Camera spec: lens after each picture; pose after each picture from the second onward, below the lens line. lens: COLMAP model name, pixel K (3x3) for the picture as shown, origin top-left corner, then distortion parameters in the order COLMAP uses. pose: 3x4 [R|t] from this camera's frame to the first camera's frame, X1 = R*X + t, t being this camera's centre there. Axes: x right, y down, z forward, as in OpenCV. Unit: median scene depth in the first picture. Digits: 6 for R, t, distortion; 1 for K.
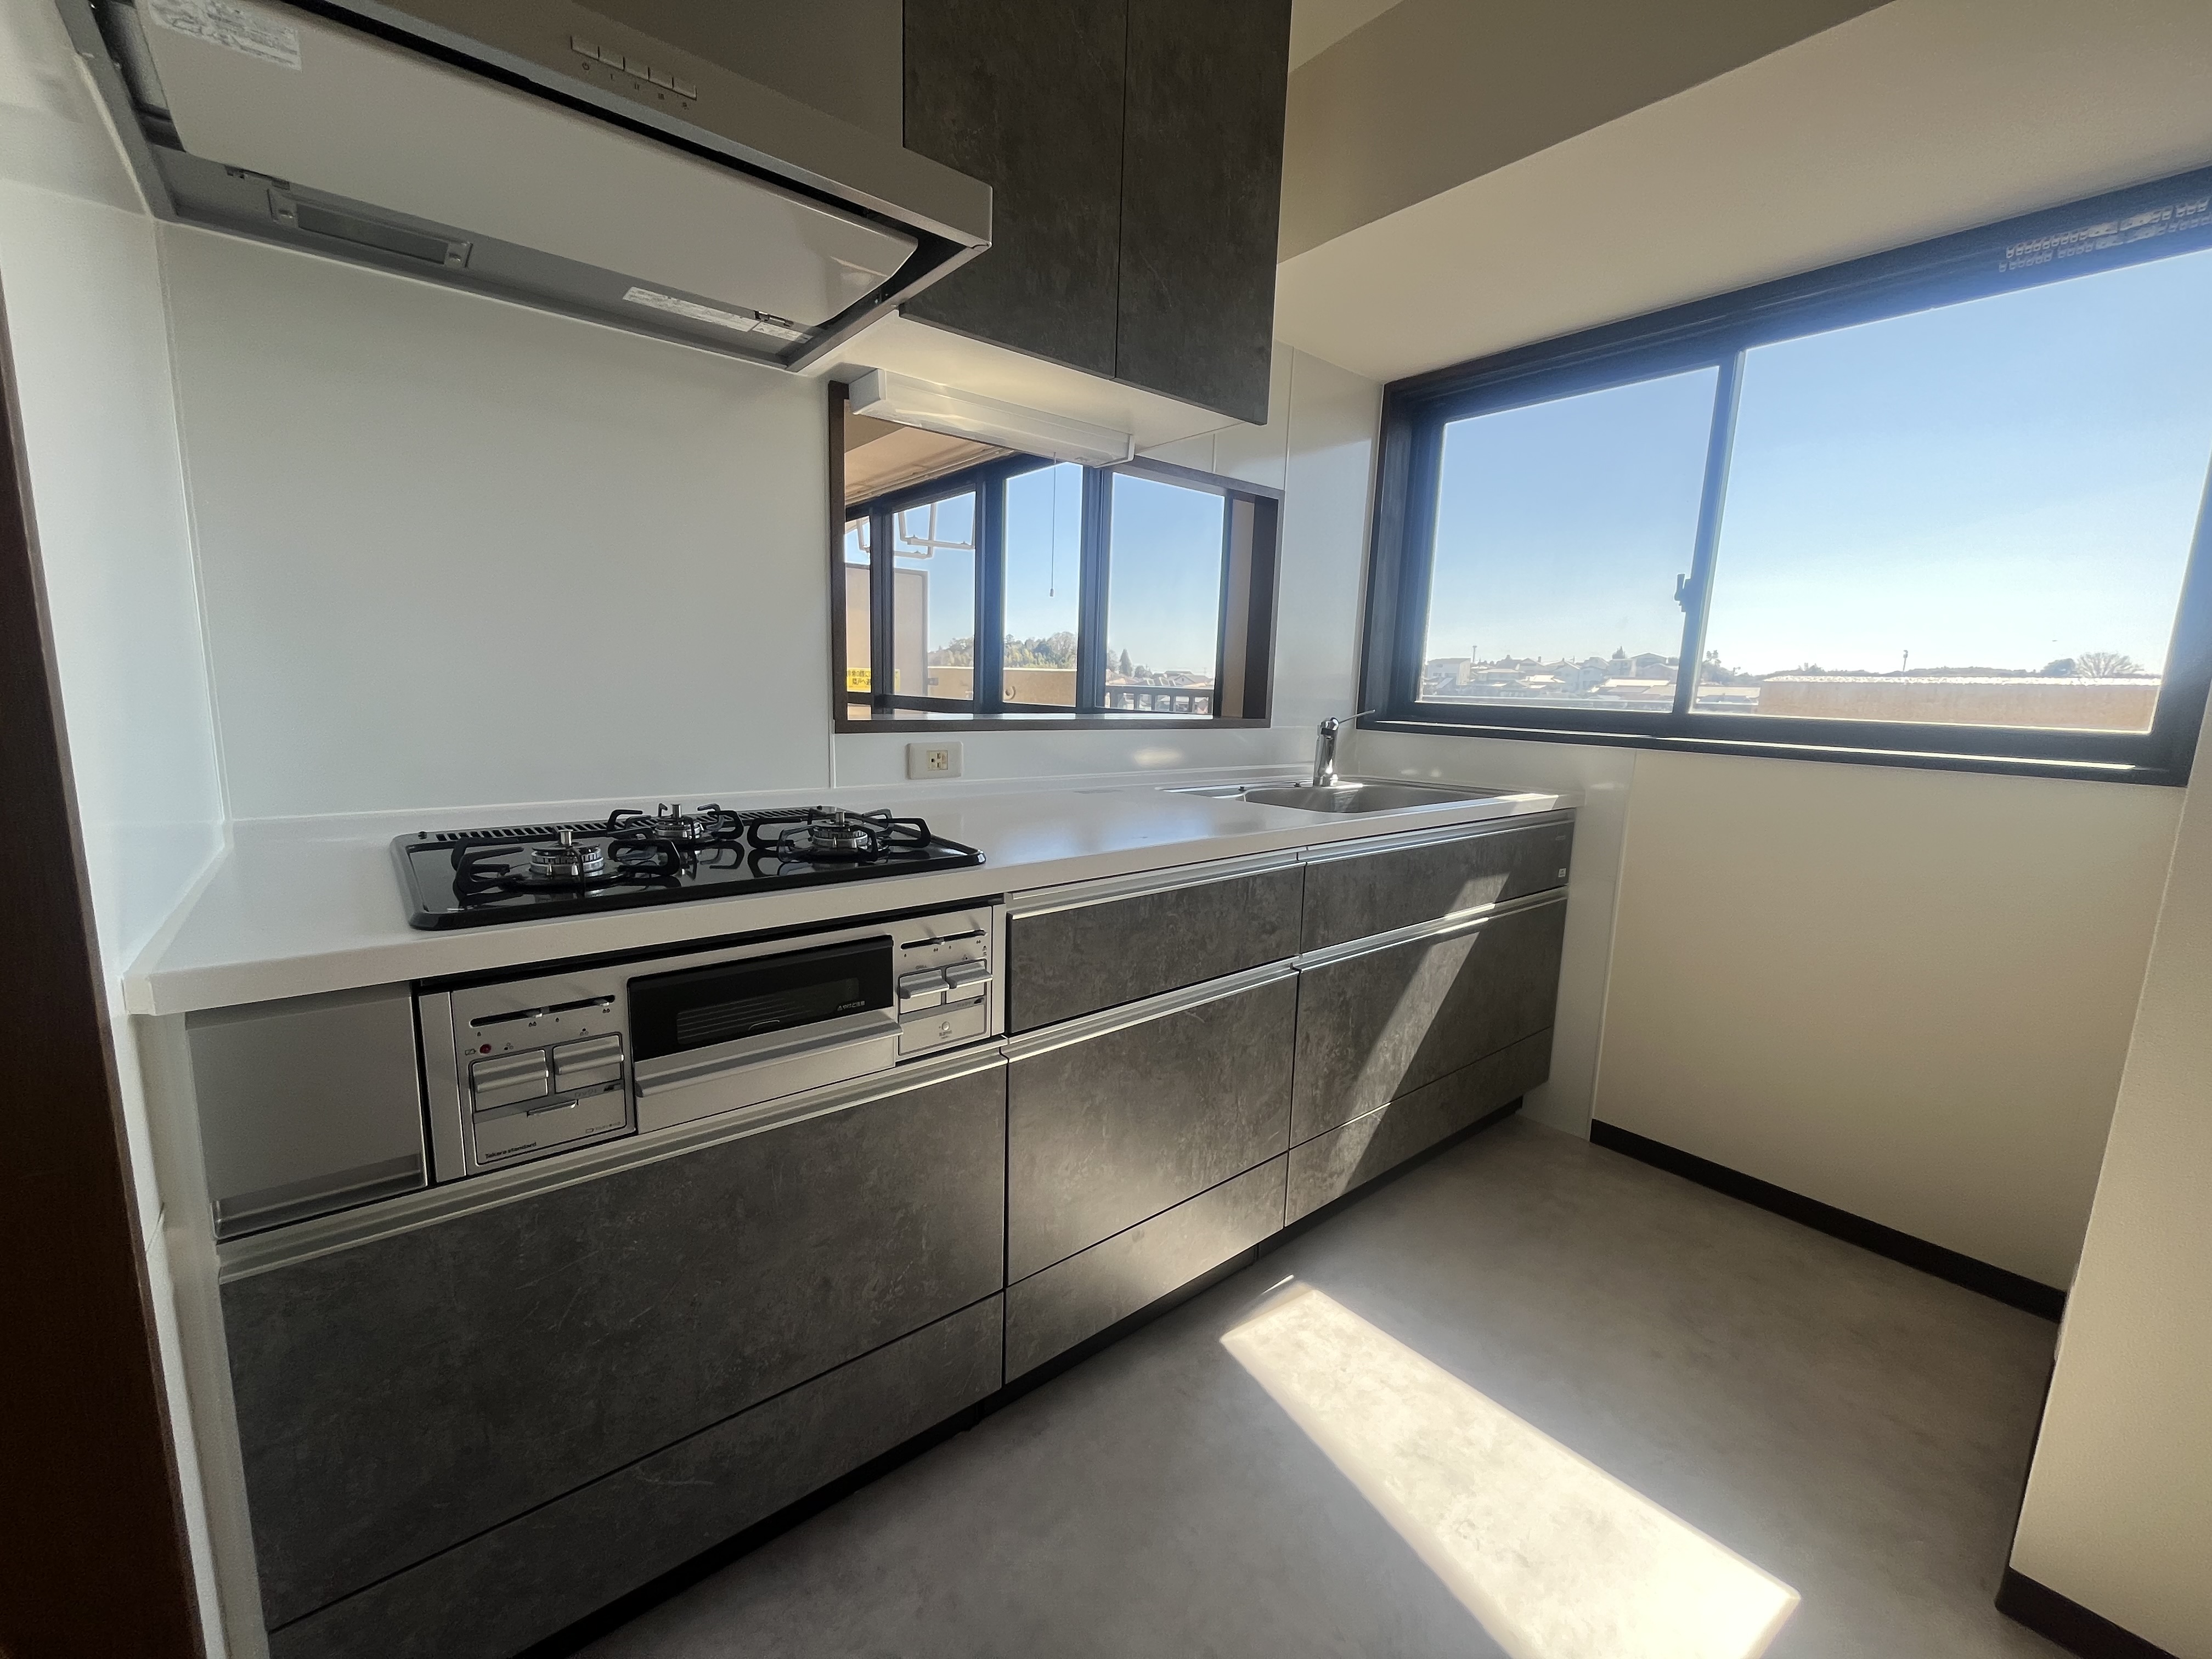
lens RADIAL K [[902.8, 0, 1104.1], [0, 902.8, 830.3], [0, 0, 1]] dist [-0.002524, -0.000495]
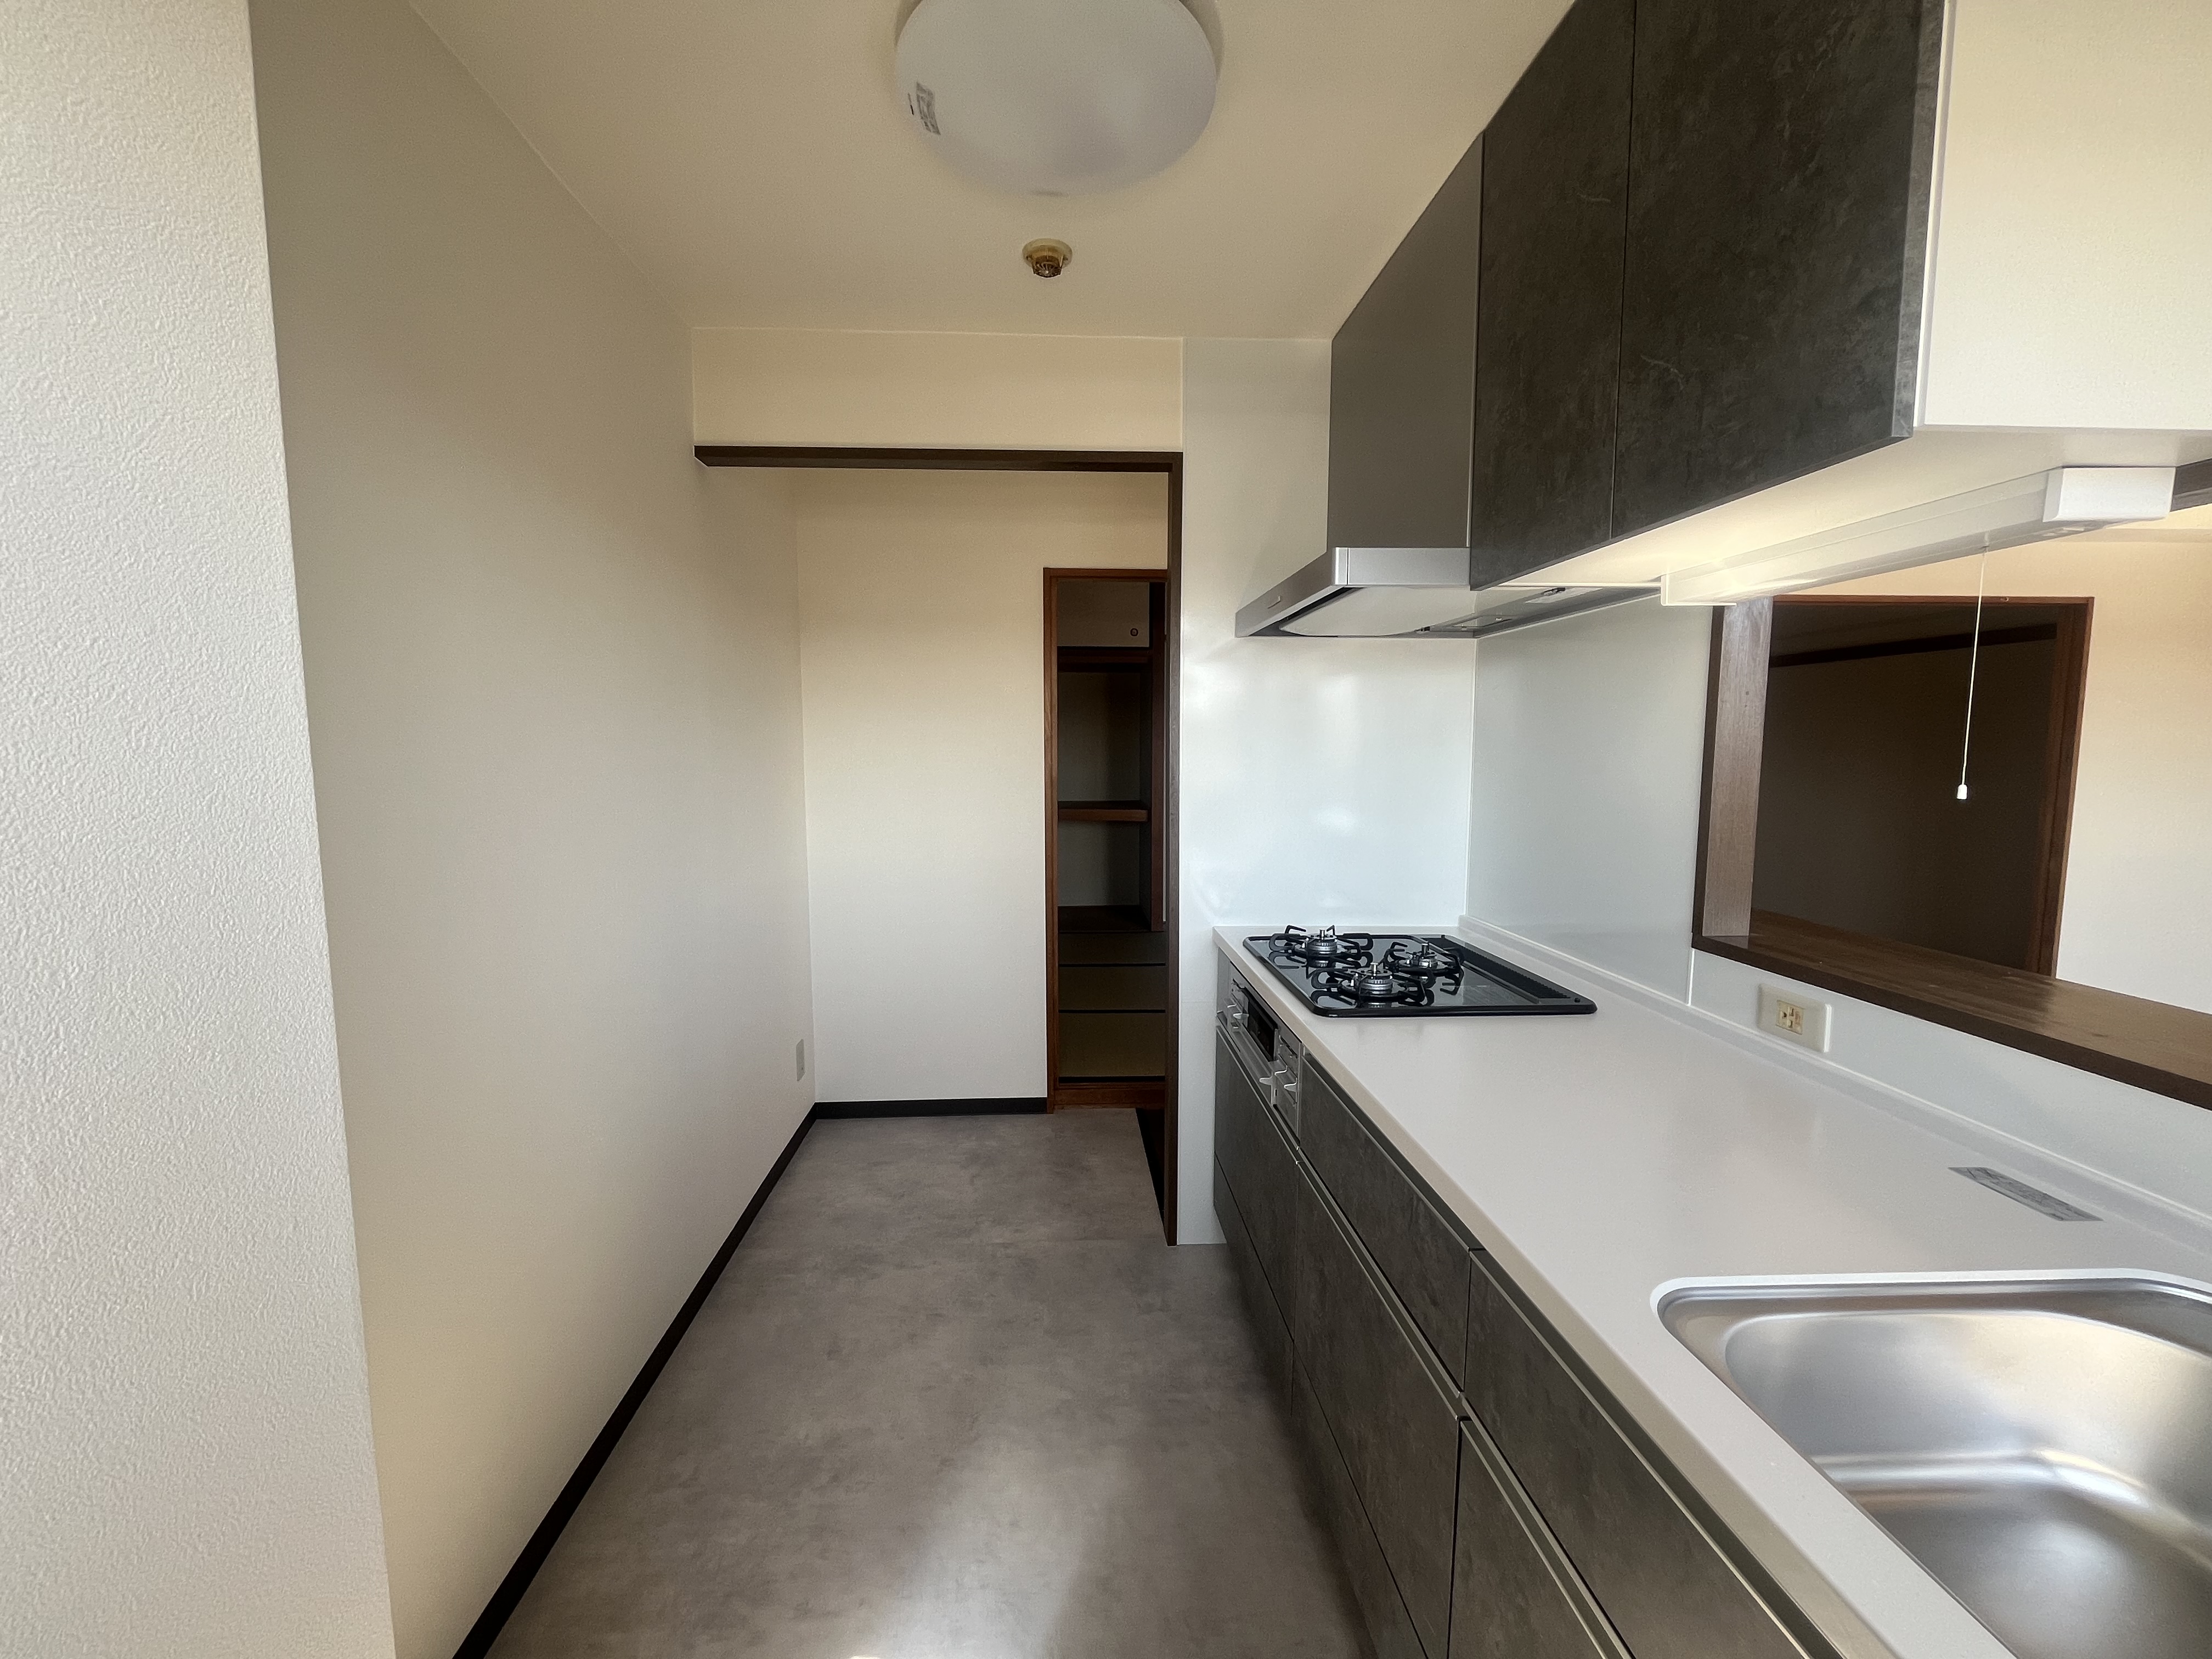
lens RADIAL K [[902.8, 0, 1092.2], [0, 902.8, 826.3], [0, 0, 1]] dist [-0.002524, -0.000495]
pose [[-0.597431, 0.043930, -0.800716, 0.885465], [-0.146589, 0.975692, 0.162903, -0.319012], [0.788408, 0.214700, -0.576469, 1.128437]]
